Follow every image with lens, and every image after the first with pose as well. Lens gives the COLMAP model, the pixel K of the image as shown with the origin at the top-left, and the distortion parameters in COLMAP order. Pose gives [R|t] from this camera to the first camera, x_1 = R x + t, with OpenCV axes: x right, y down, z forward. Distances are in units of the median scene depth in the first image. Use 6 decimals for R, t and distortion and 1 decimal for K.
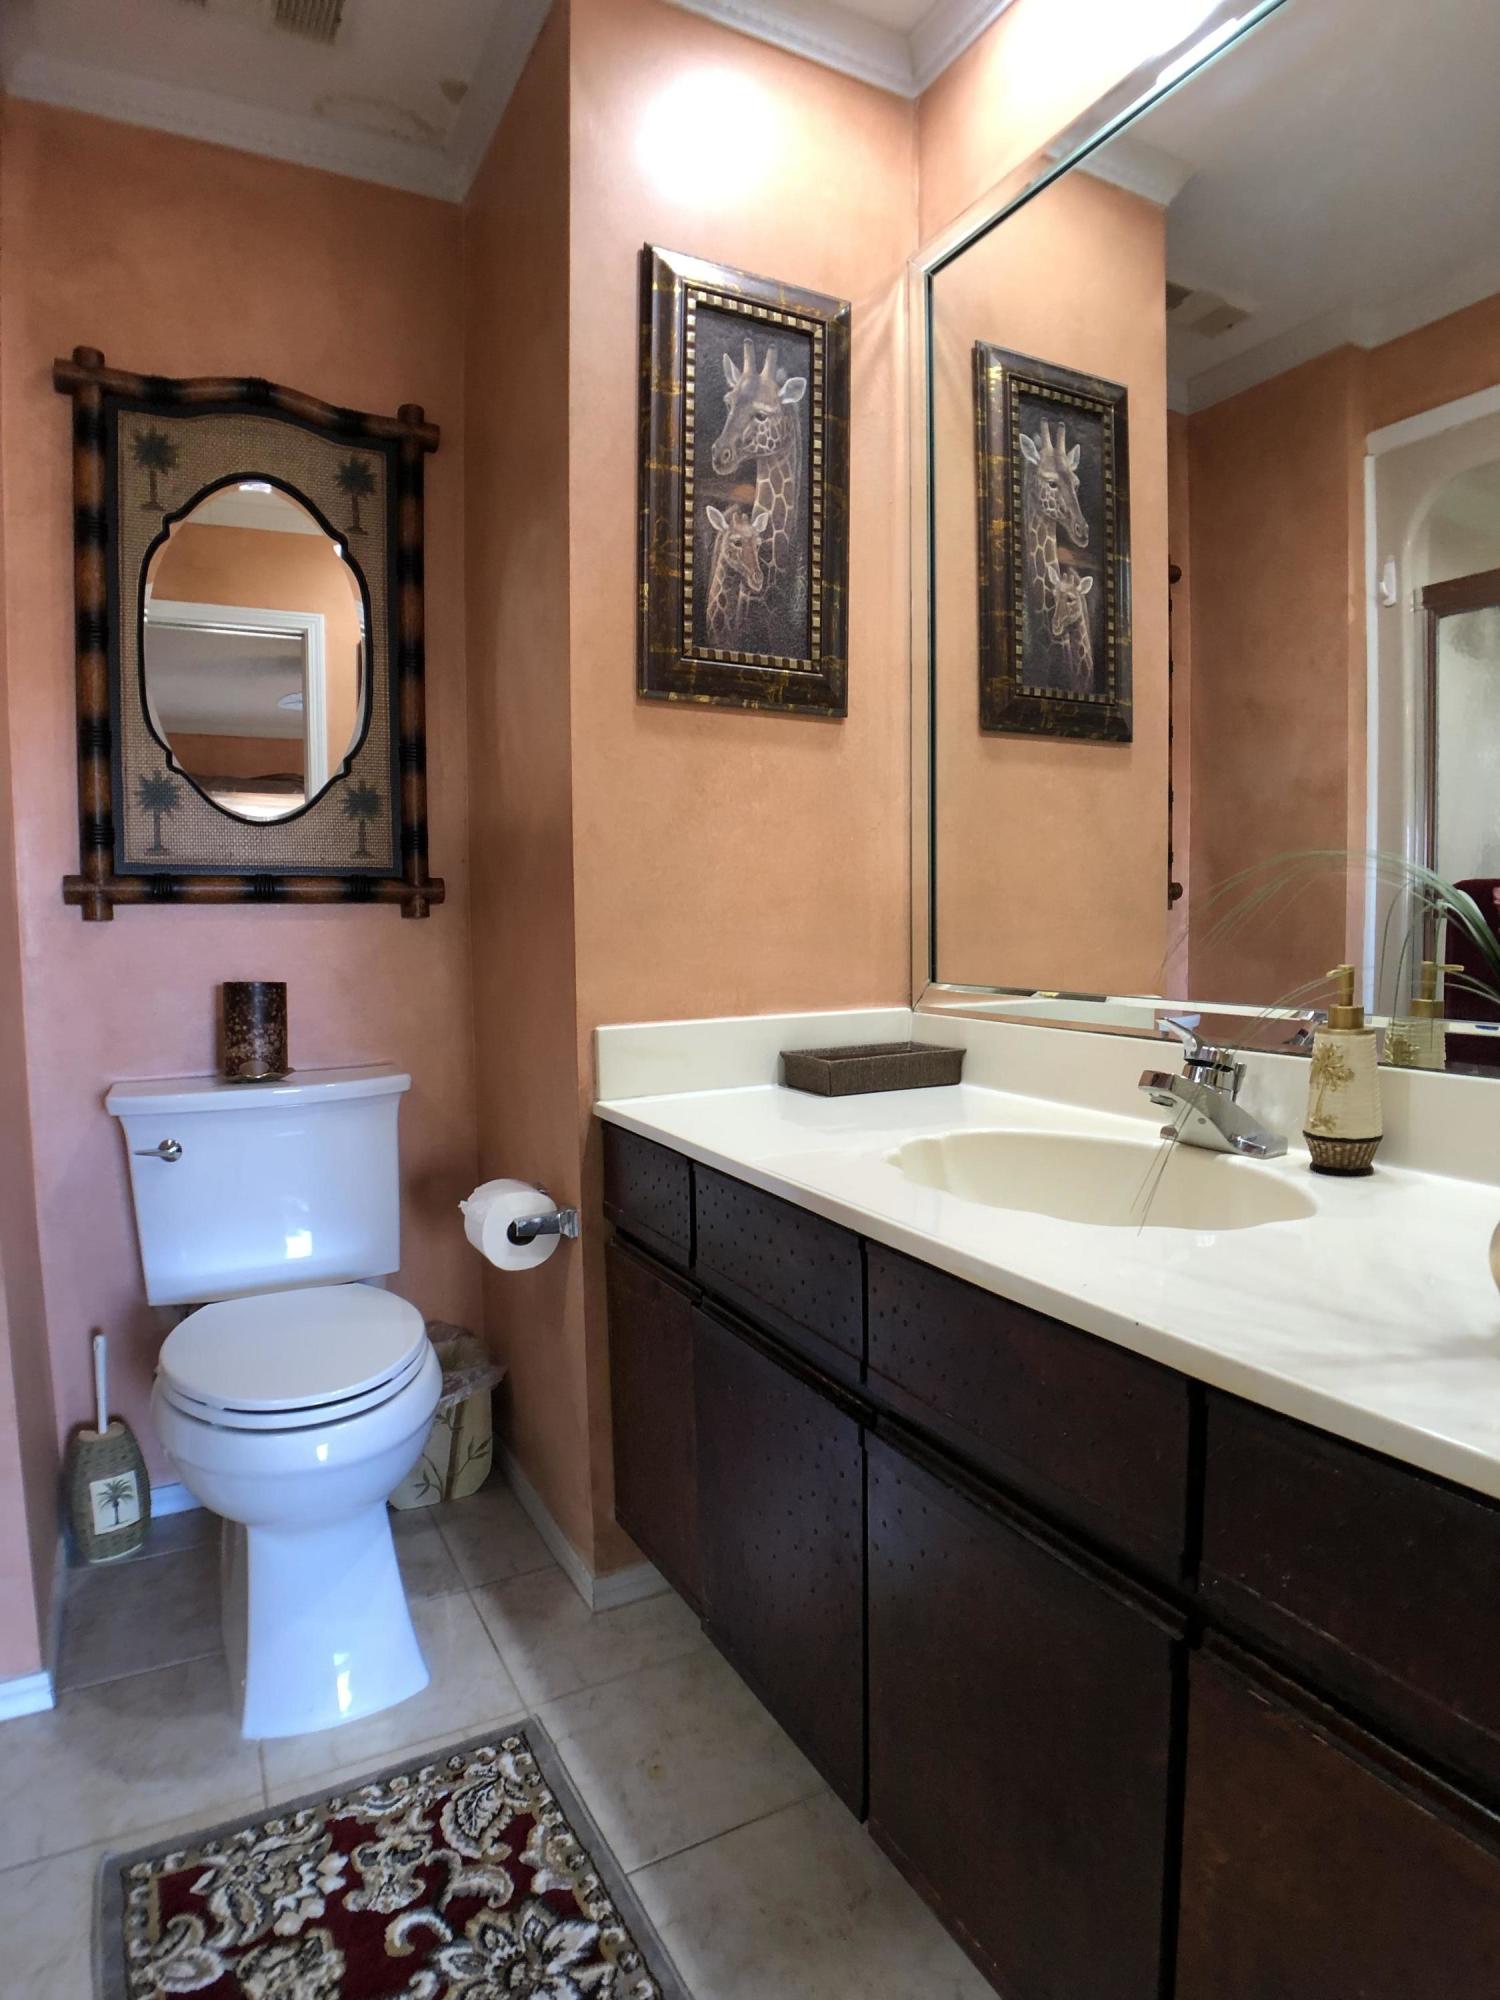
lens RADIAL K [[1143.6, 0, 778.9], [0, 1143.6, 1000.3], [0, 0, 1]] dist [-0.094531, 0.023587]
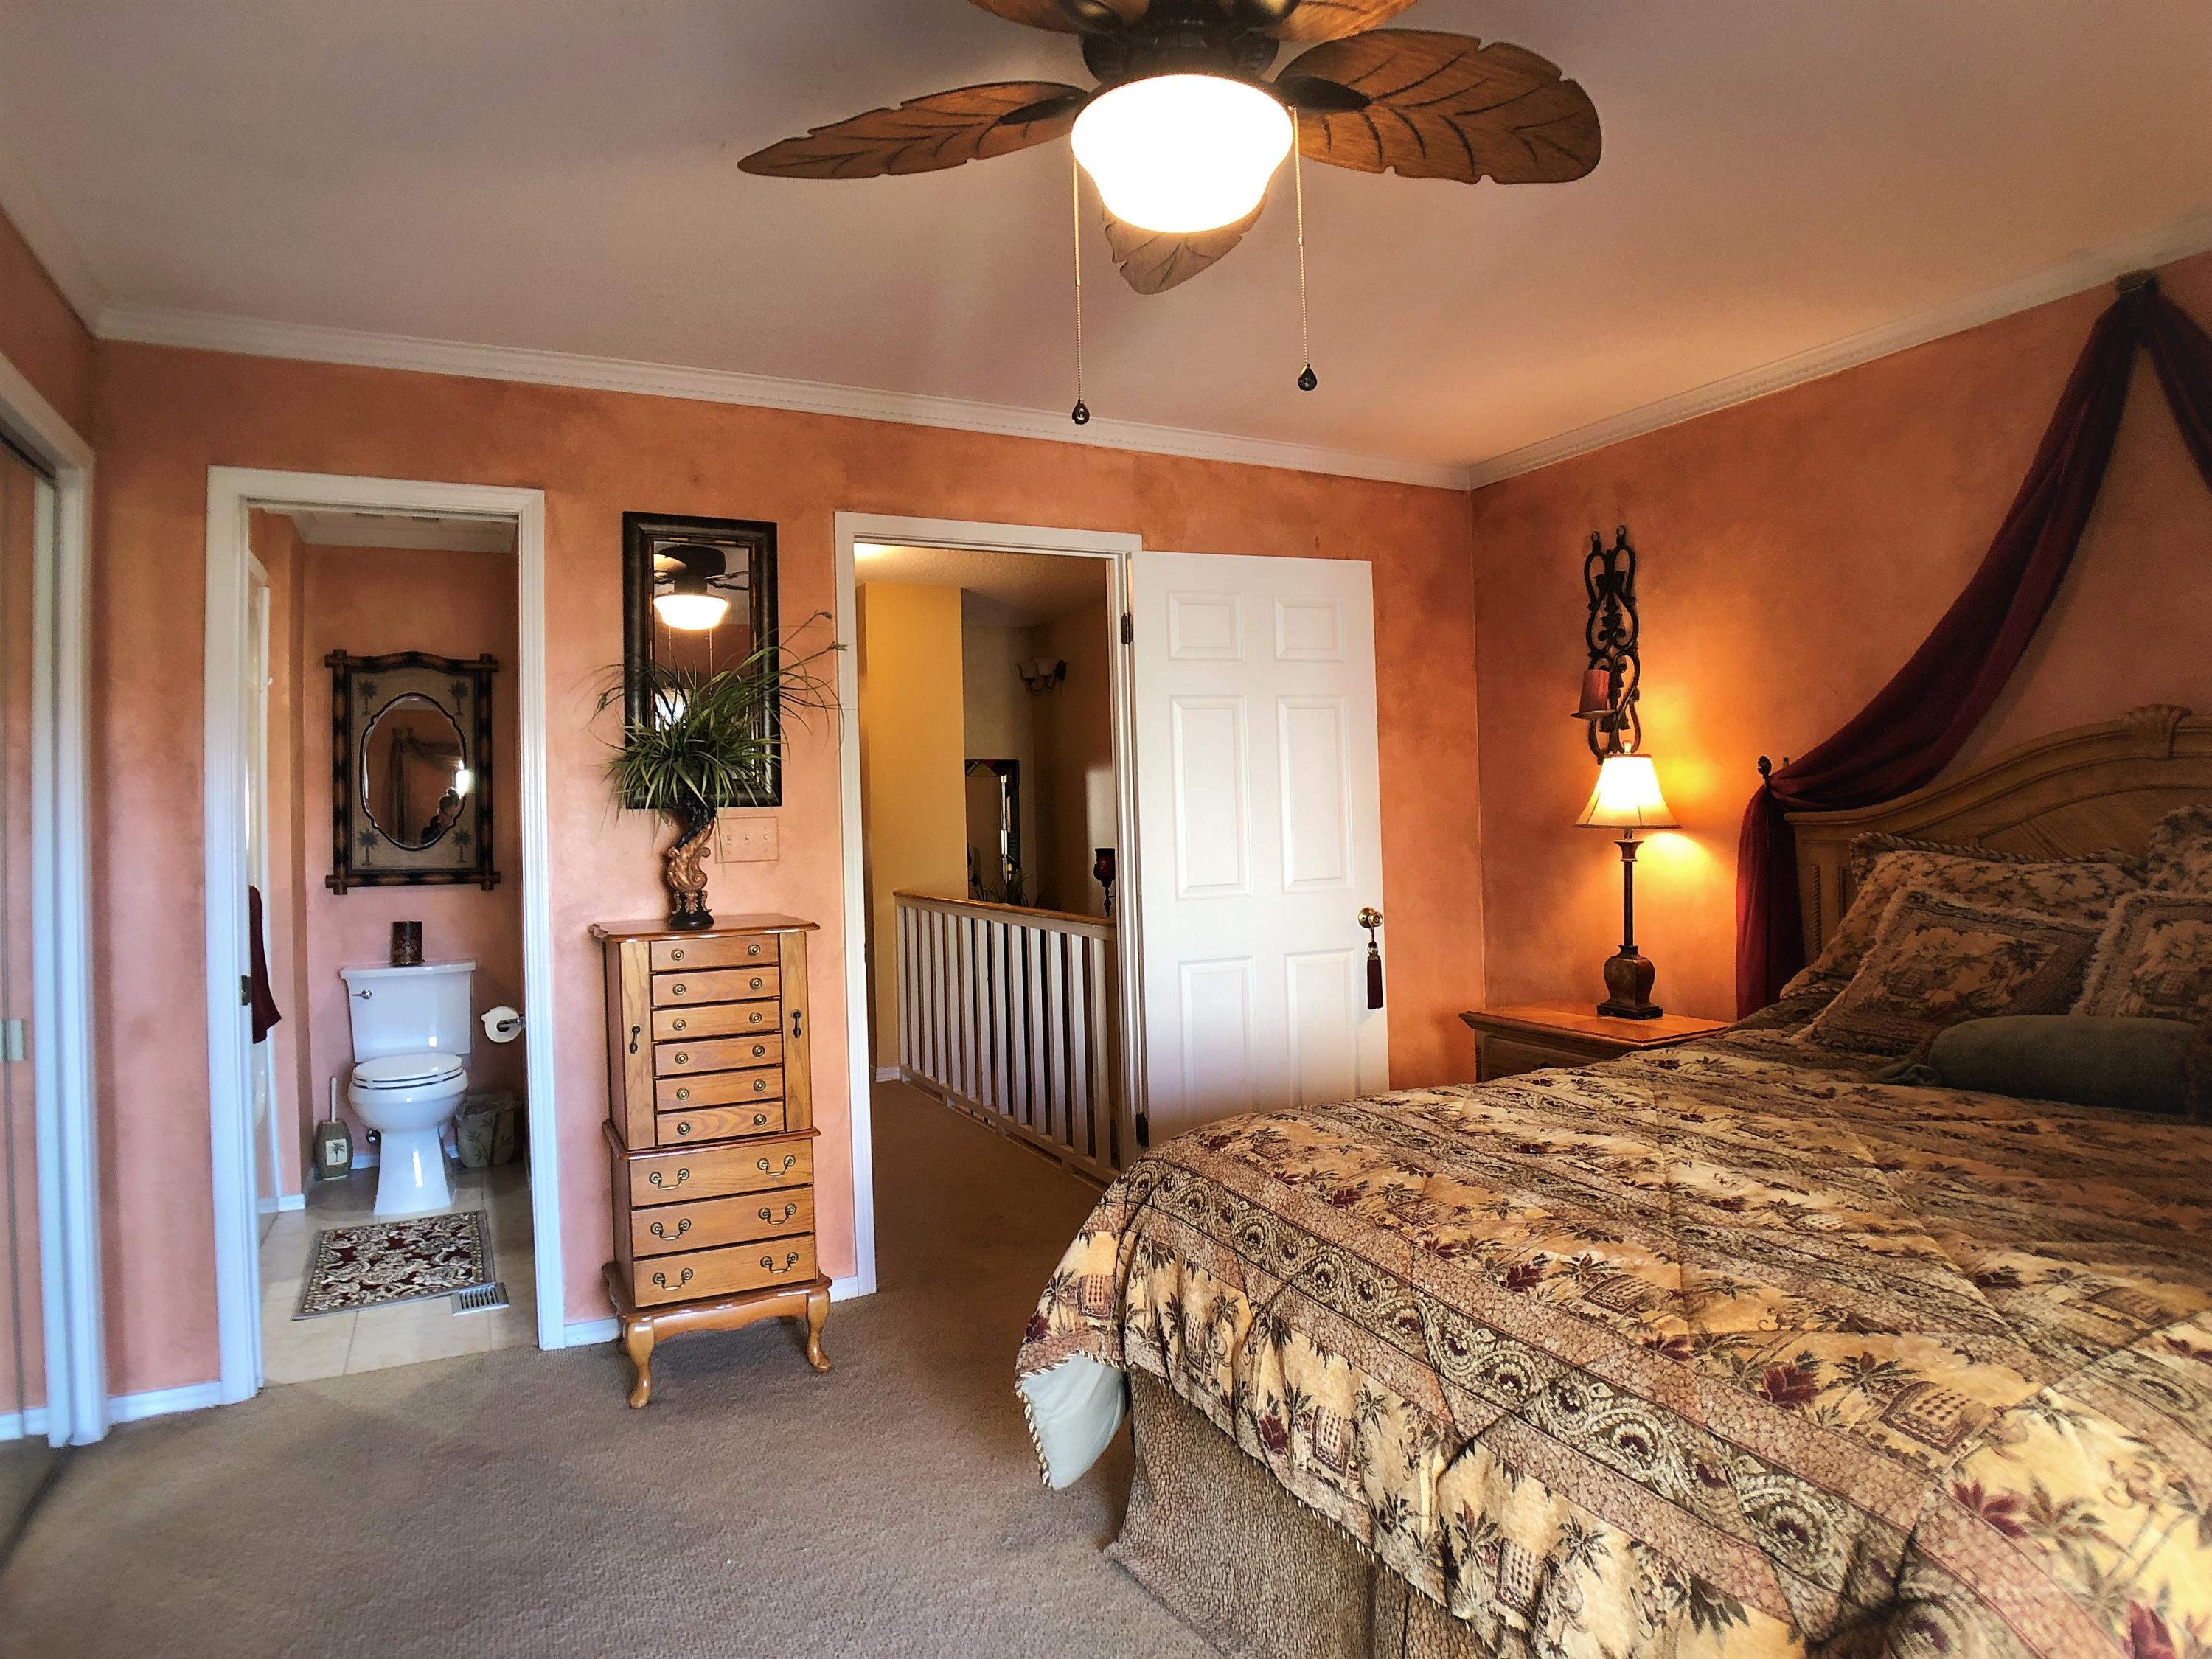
lens RADIAL K [[1264.8, 0, 1111.3], [0, 1264.8, 801.3], [0, 0, 1]] dist [-0.094531, 0.023587]
pose [[0.999796, -0.014990, -0.013574, 1.342456], [0.013703, 0.995815, -0.090355, -0.018814], [0.014872, 0.090151, 0.995817, -1.994215]]
